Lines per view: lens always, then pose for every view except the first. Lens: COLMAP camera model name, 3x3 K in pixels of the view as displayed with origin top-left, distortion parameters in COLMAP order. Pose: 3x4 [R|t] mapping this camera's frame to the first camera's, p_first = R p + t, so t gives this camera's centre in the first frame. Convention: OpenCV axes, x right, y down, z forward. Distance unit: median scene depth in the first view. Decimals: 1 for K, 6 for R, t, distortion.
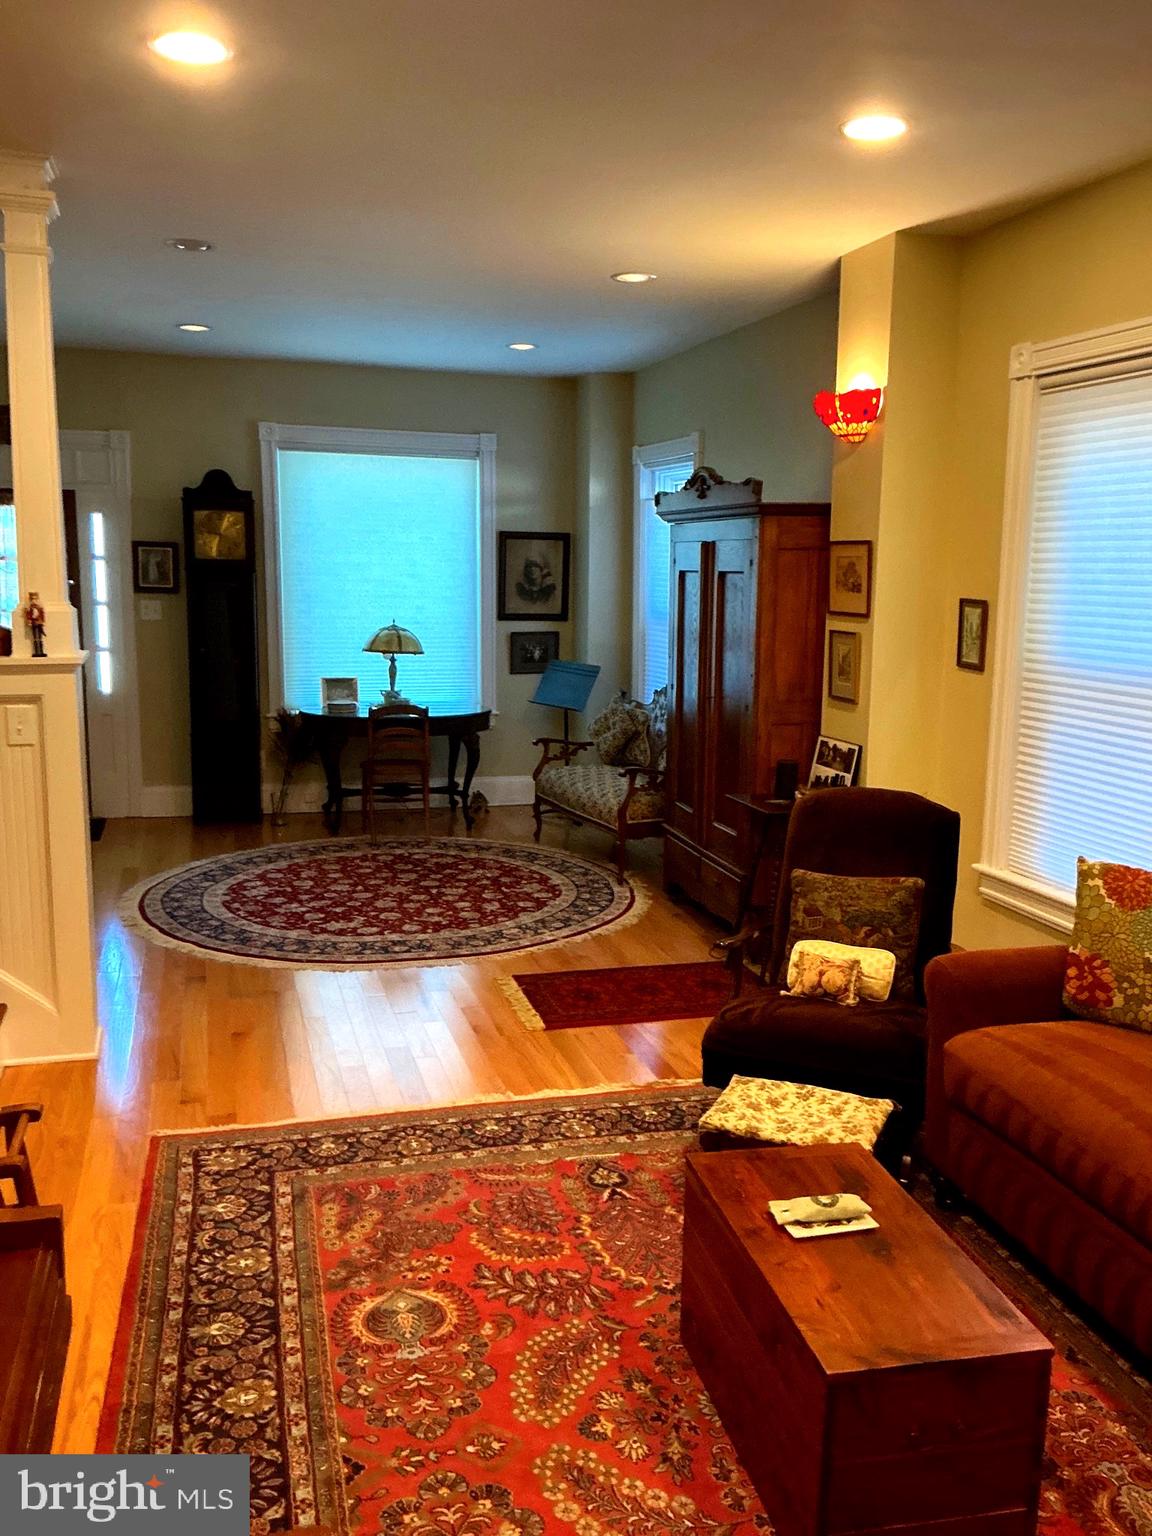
lens RADIAL K [[1272.4, 0, 580.3], [0, 1272.4, 773.7], [0, 0, 1]] dist [0.089292, -0.154527]
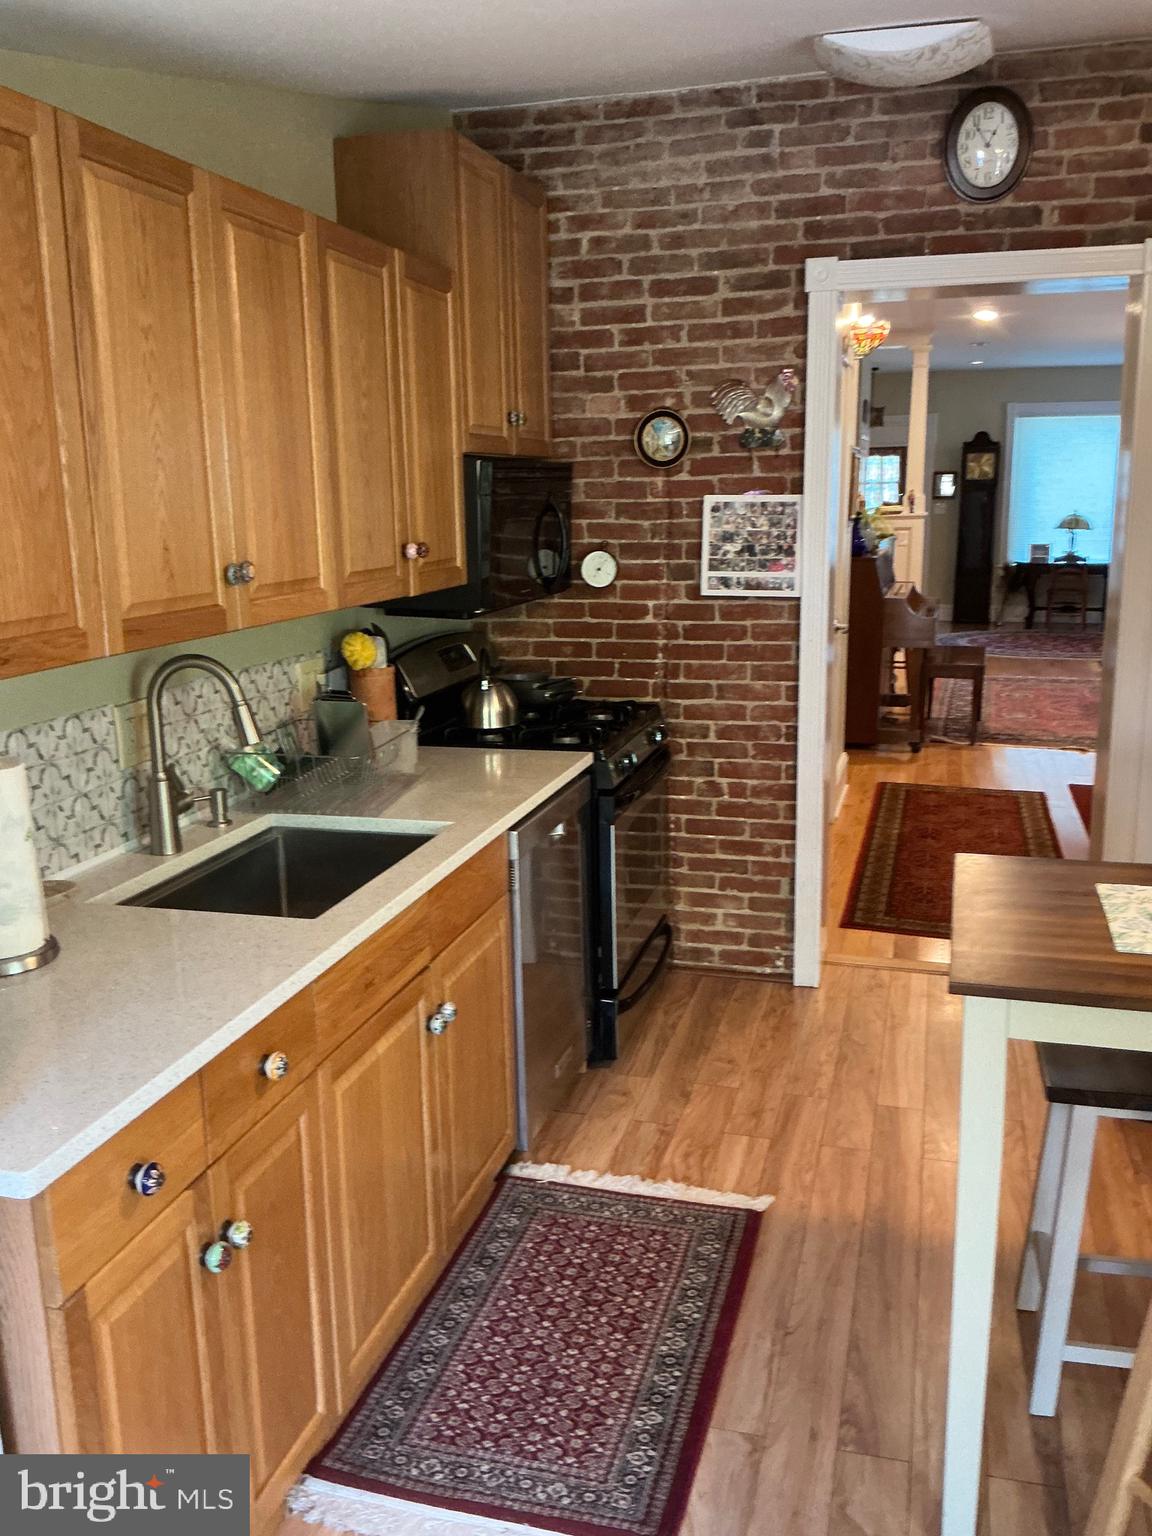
lens RADIAL K [[1272.4, 0, 585.5], [0, 1272.4, 769.6], [0, 0, 1]] dist [0.089292, -0.154527]
pose [[0.847028, 0.087290, -0.524332, 0.325992], [-0.063865, 0.995991, 0.062641, 0.224392], [0.527698, -0.019572, 0.849207, -1.167188]]
